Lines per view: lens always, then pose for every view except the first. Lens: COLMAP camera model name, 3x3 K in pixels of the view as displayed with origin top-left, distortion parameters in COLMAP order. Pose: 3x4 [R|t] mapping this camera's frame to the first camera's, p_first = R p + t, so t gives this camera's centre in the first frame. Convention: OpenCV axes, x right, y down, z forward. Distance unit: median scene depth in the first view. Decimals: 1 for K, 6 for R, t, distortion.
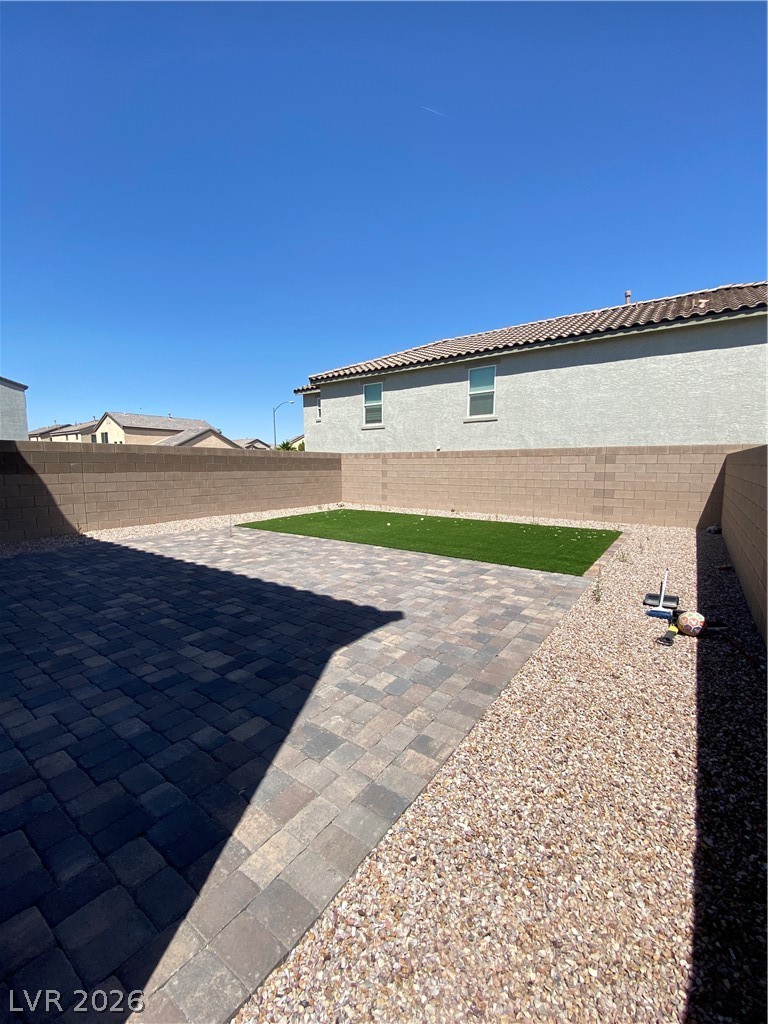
lens RADIAL K [[420.7, 0, 385.3], [0, 420.7, 518.5], [0, 0, 1]] dist [-0.011835, -0.008131]
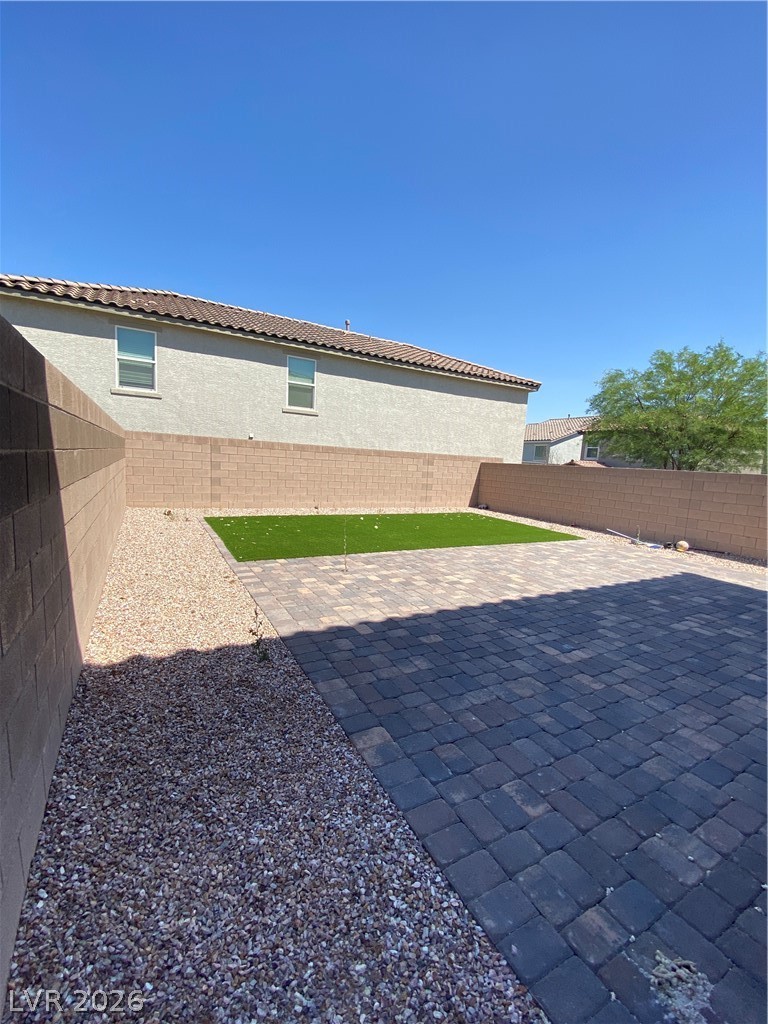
lens RADIAL K [[420.7, 0, 388.6], [0, 420.7, 509.3], [0, 0, 1]] dist [-0.011835, -0.008131]
pose [[0.389737, -0.074037, 0.917945, -0.620199], [0.059541, 0.996703, 0.055110, -0.055730], [-0.919000, 0.033177, 0.392860, 0.459190]]
